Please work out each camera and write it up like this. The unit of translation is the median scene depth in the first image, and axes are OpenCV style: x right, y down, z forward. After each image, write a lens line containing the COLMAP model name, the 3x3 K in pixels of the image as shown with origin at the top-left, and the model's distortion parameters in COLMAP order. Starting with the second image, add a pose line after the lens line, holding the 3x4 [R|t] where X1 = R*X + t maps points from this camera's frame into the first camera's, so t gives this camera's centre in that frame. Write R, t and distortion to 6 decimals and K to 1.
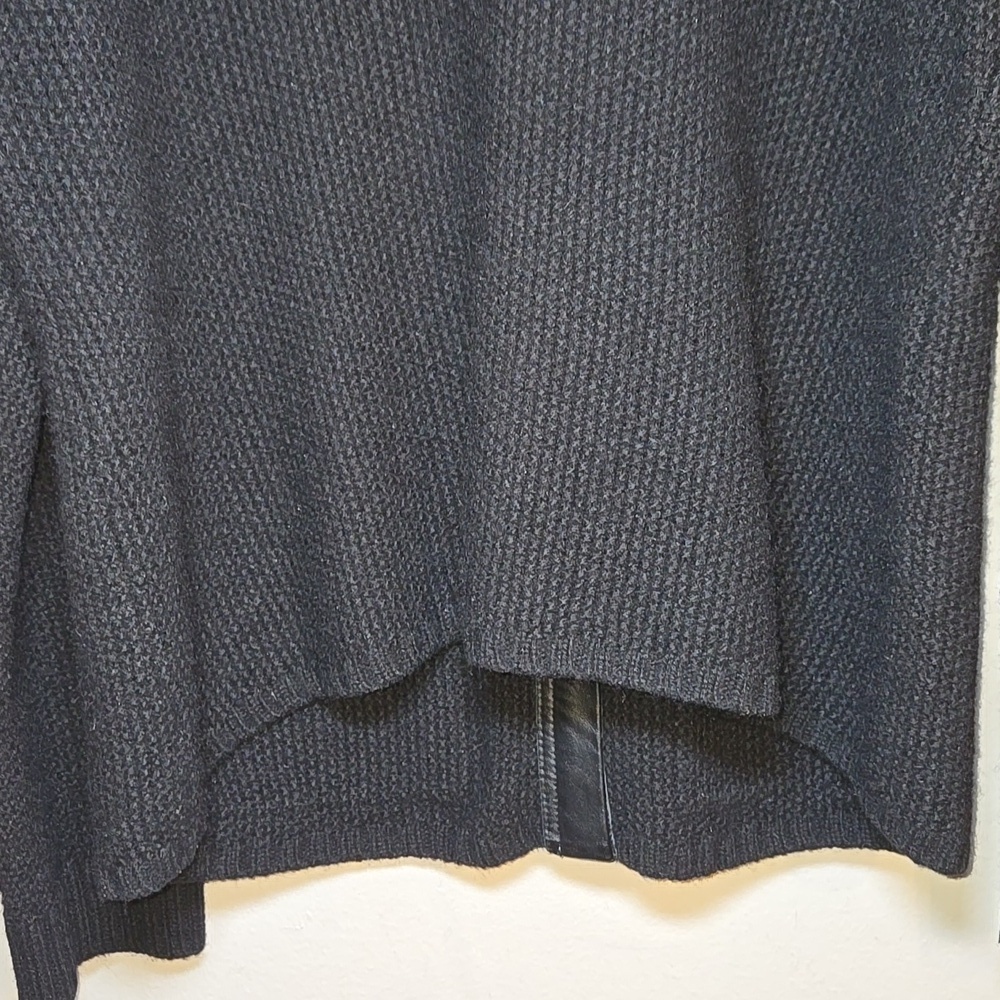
lens RADIAL K [[1499.8, 0, 501.7], [0, 1499.8, 493.0], [0, 0, 1]] dist [0.080690, 0.000000]
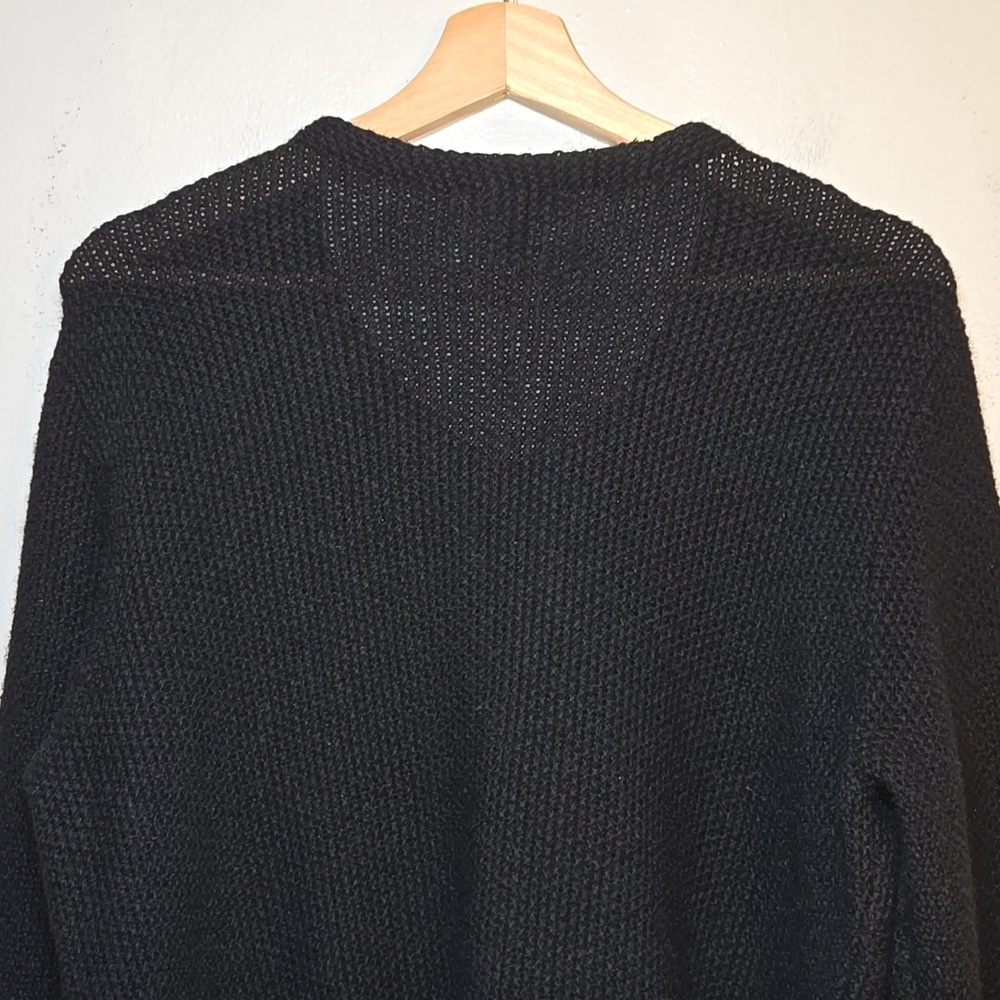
lens RADIAL K [[1499.8, 0, 500.0], [0, 1499.8, 492.2], [0, 0, 1]] dist [0.080690, 0.000000]
pose [[0.999395, 0.034109, 0.006735, -0.006755], [-0.031274, 0.966585, -0.254432, -0.237342], [-0.015189, 0.254068, 0.967067, -0.291520]]
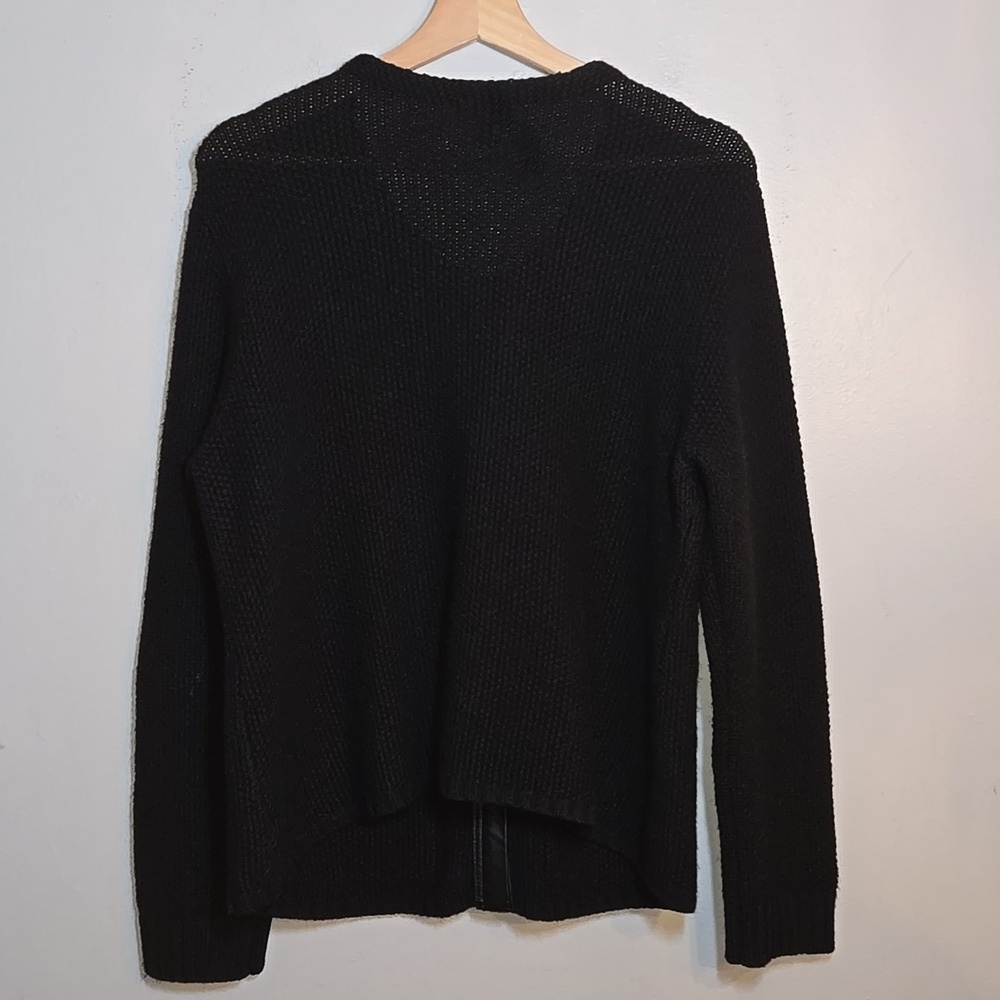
lens RADIAL K [[1499.8, 0, 500.0], [0, 1499.8, 500.9], [0, 0, 1]] dist [0.080690, 0.000000]
pose [[0.998074, 0.030155, 0.054204, -0.066601], [-0.021701, 0.988404, -0.150291, 0.024565], [-0.058107, 0.148826, 0.987155, -1.052105]]
